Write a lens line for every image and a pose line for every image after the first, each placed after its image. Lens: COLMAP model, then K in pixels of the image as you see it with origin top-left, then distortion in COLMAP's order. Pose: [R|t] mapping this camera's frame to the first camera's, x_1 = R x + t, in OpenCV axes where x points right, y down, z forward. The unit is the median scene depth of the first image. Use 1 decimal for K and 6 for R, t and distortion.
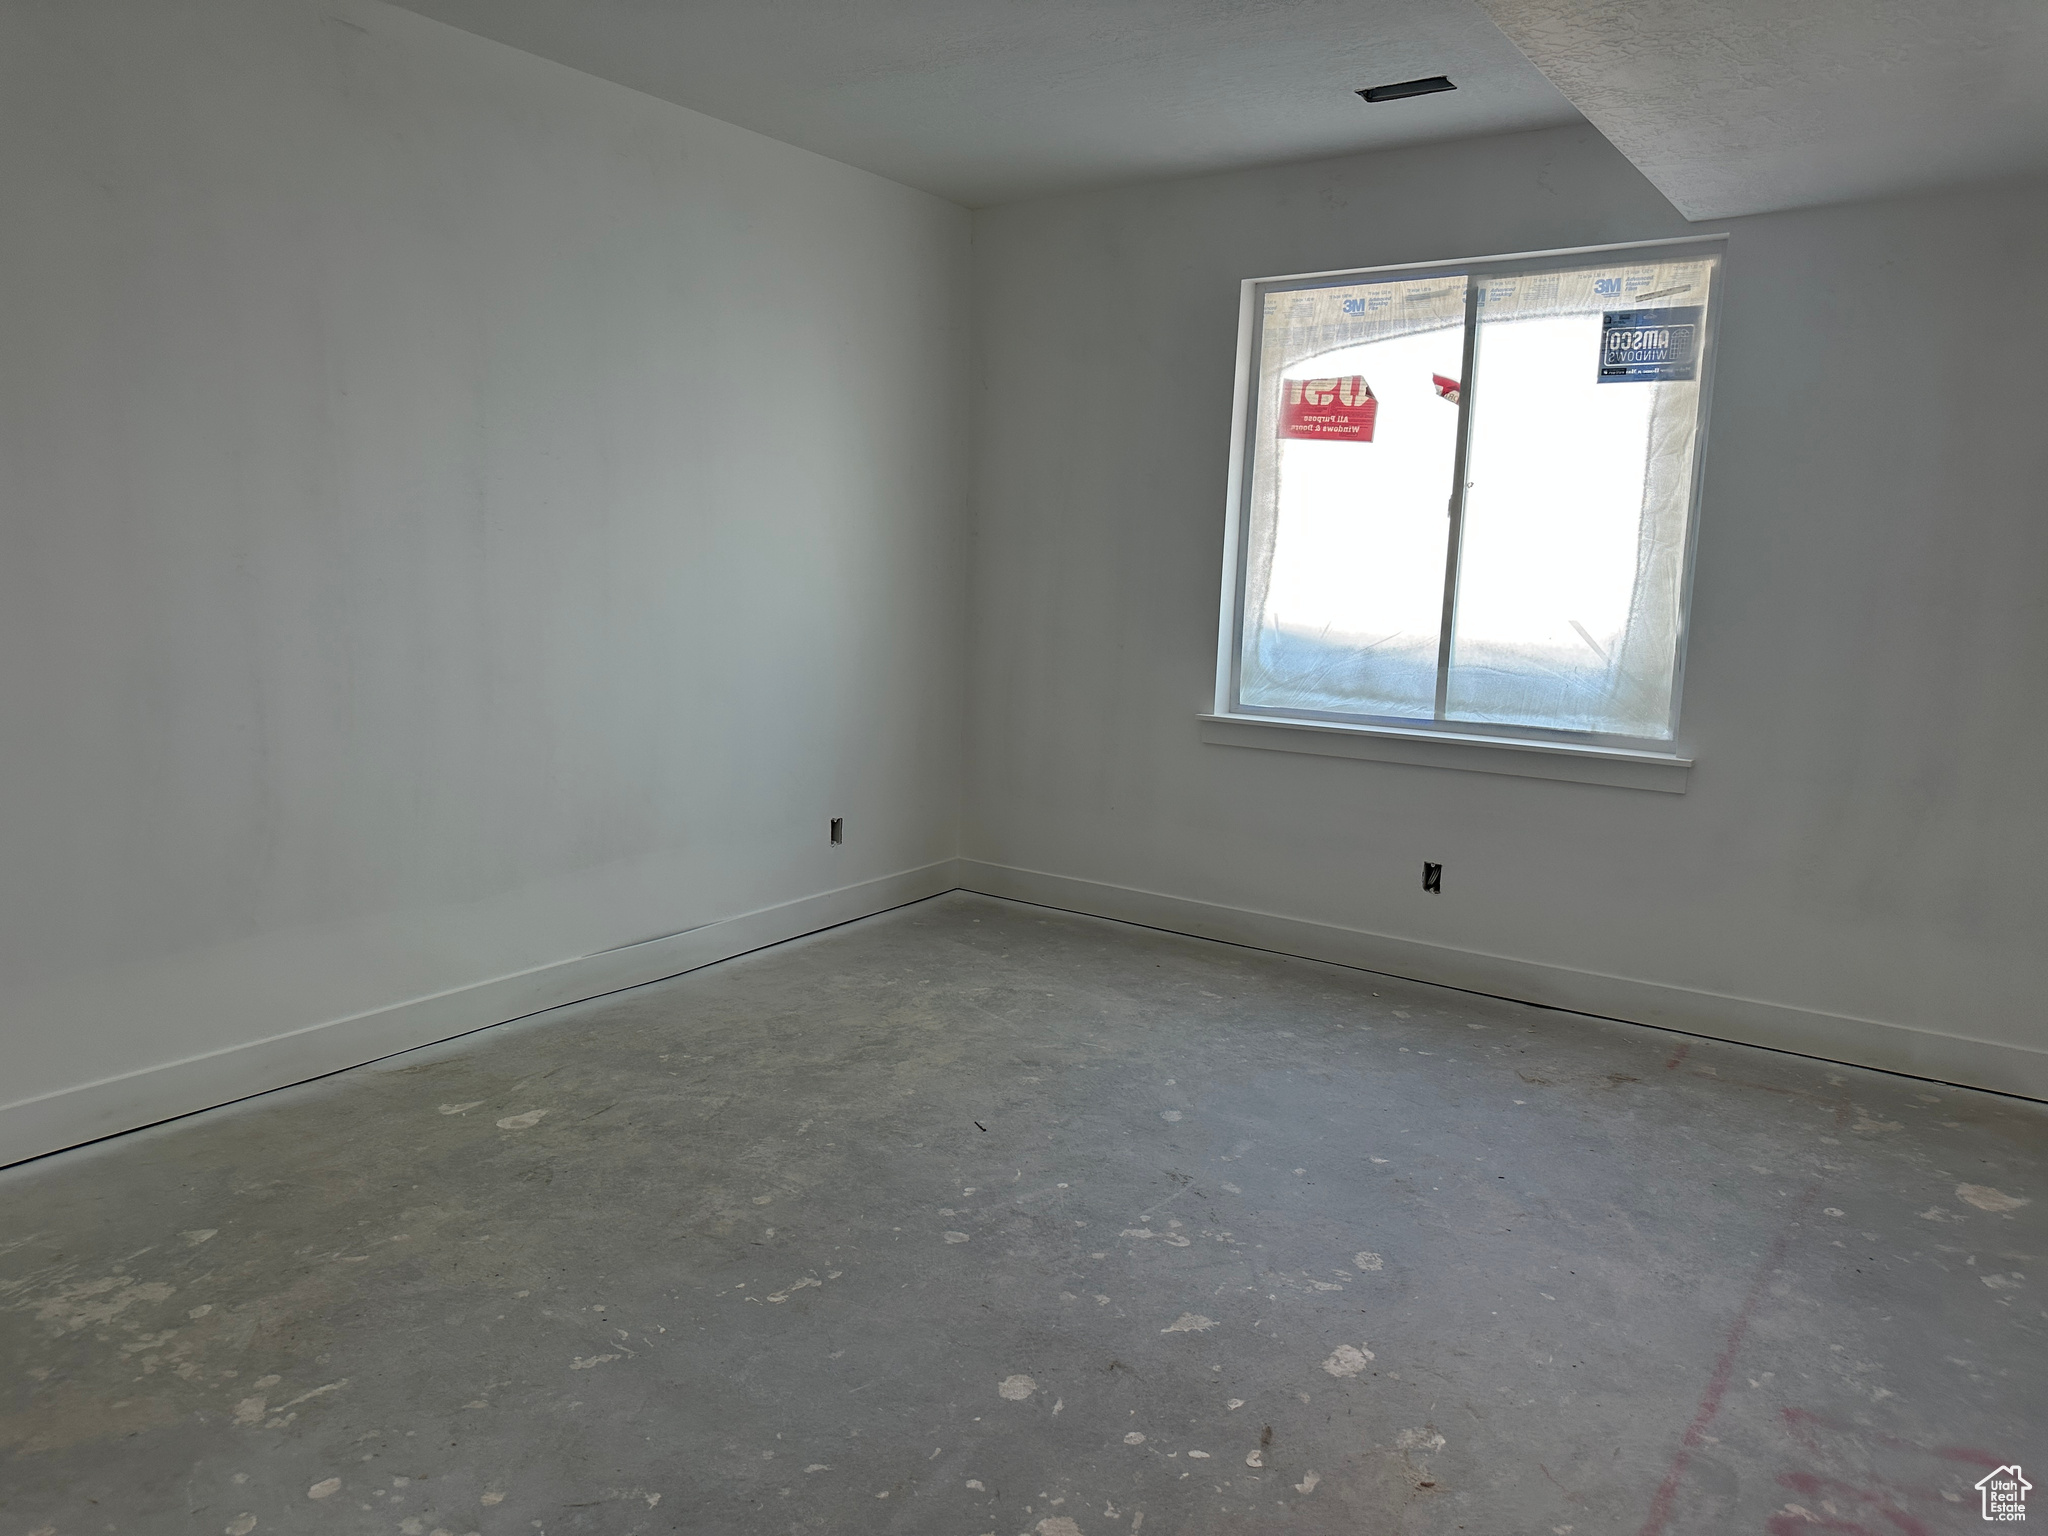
lens RADIAL K [[1429.8, 0, 1024.0], [0, 1429.8, 768.0], [0, 0, 1]] dist [0.060527, -0.080875]
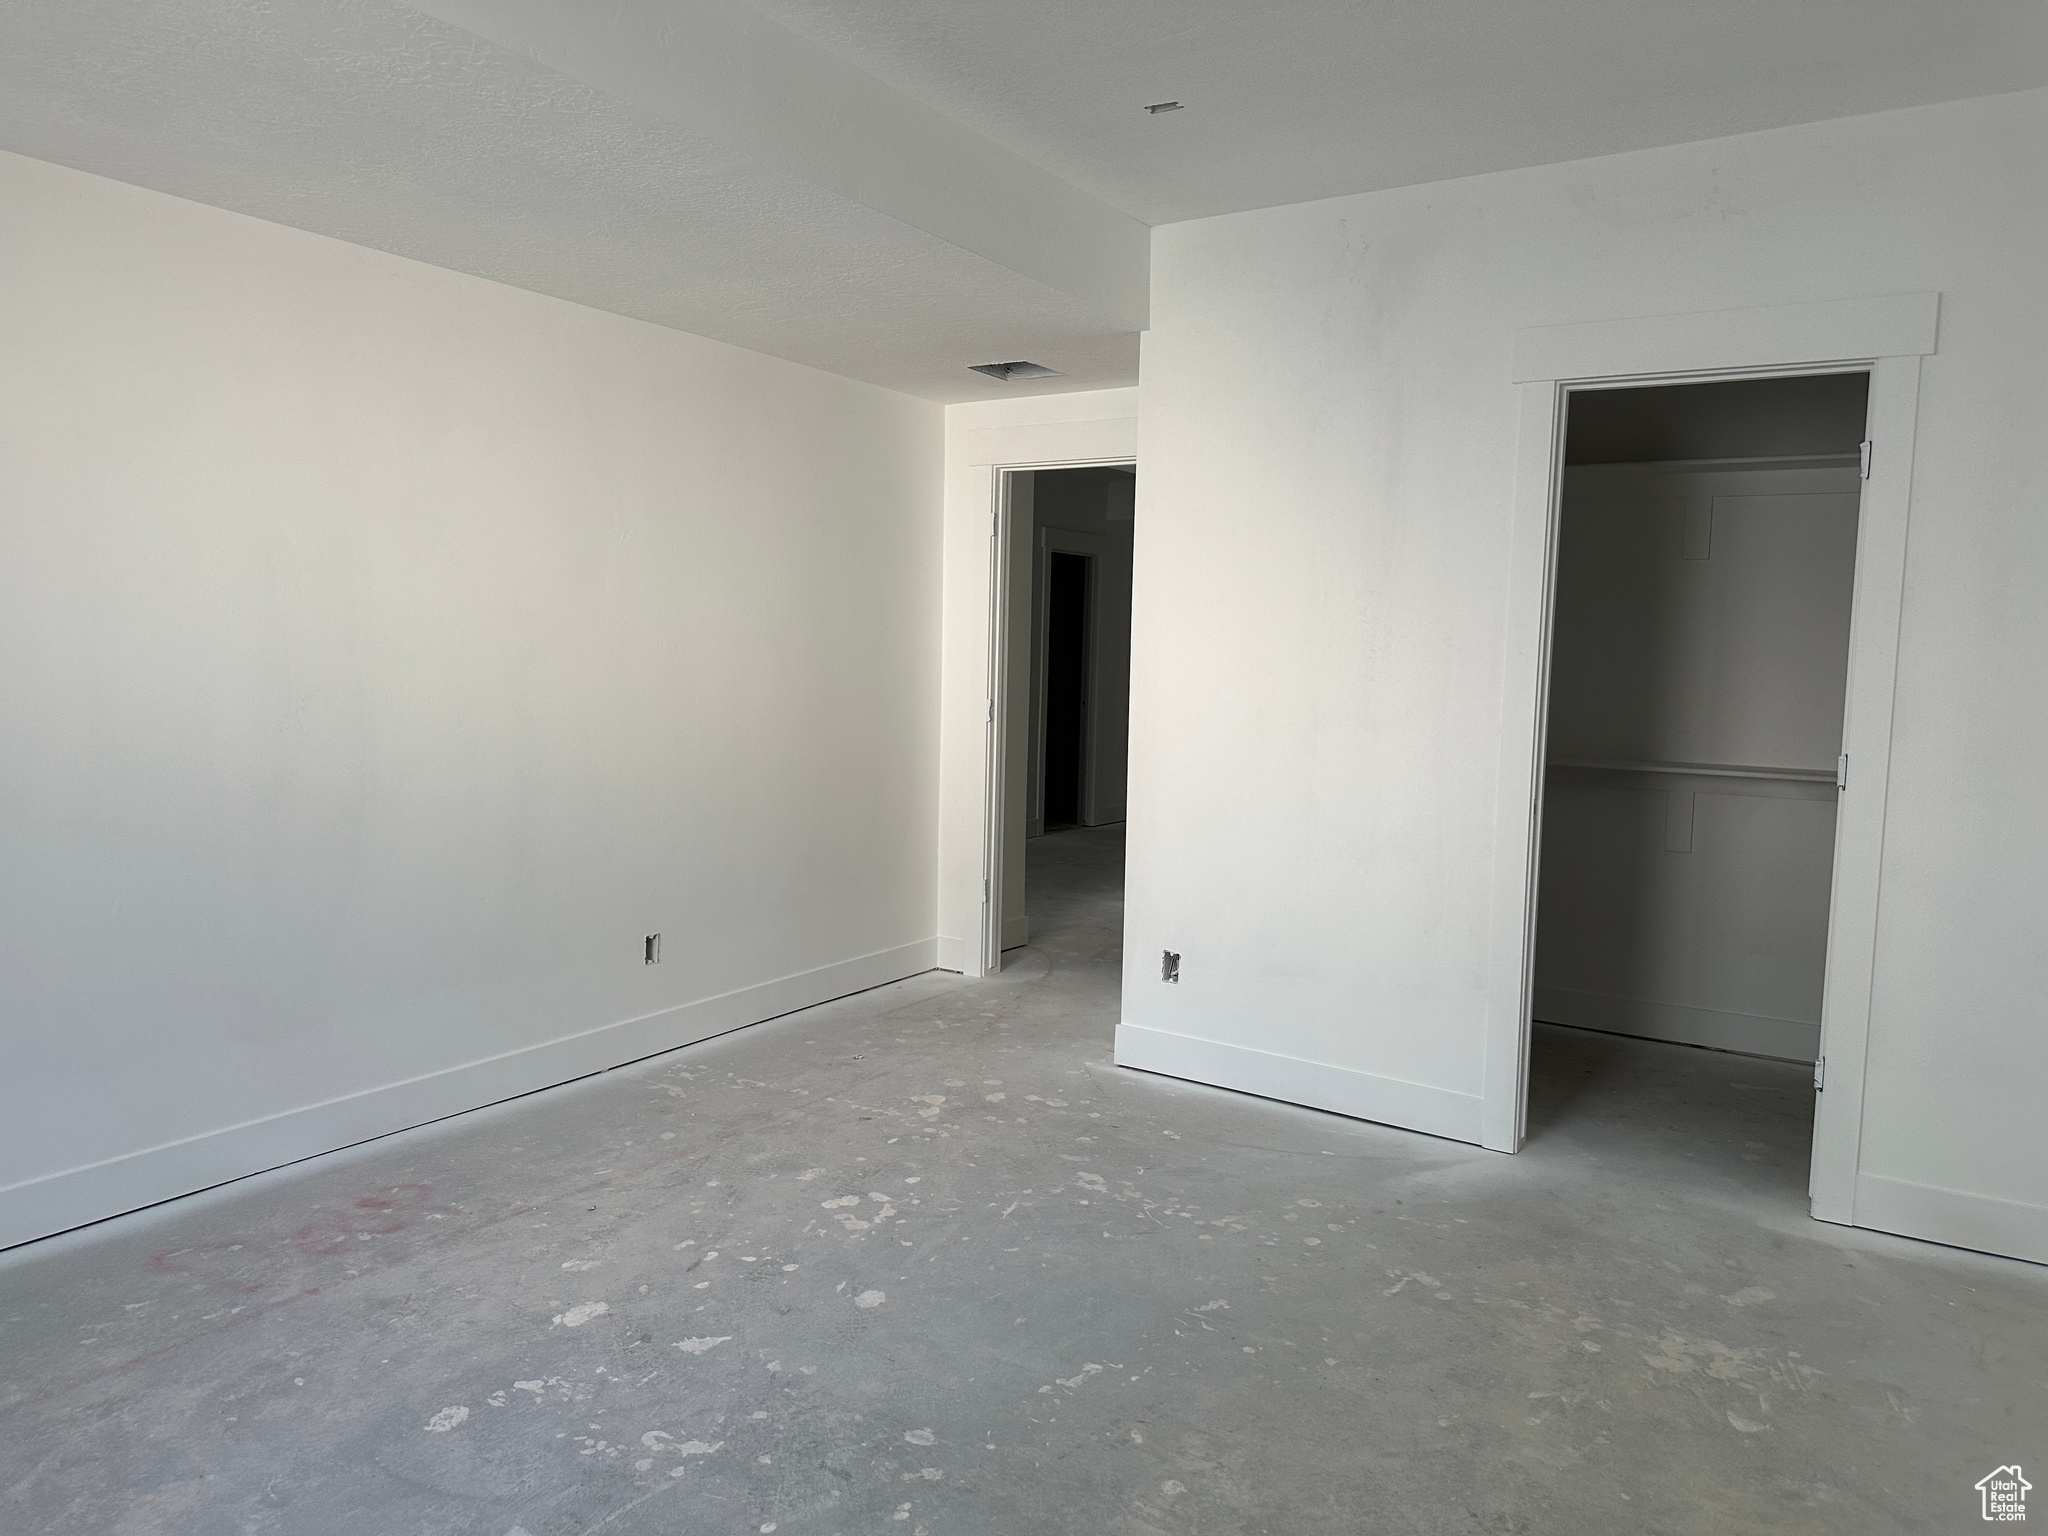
lens RADIAL K [[1429.8, 0, 1024.0], [0, 1429.8, 768.0], [0, 0, 1]] dist [0.060527, -0.080875]
pose [[-0.998224, -0.049588, -0.033006, -0.065577], [-0.055773, 0.972648, 0.225487, -0.275646], [0.020922, 0.226927, -0.973687, 1.879692]]
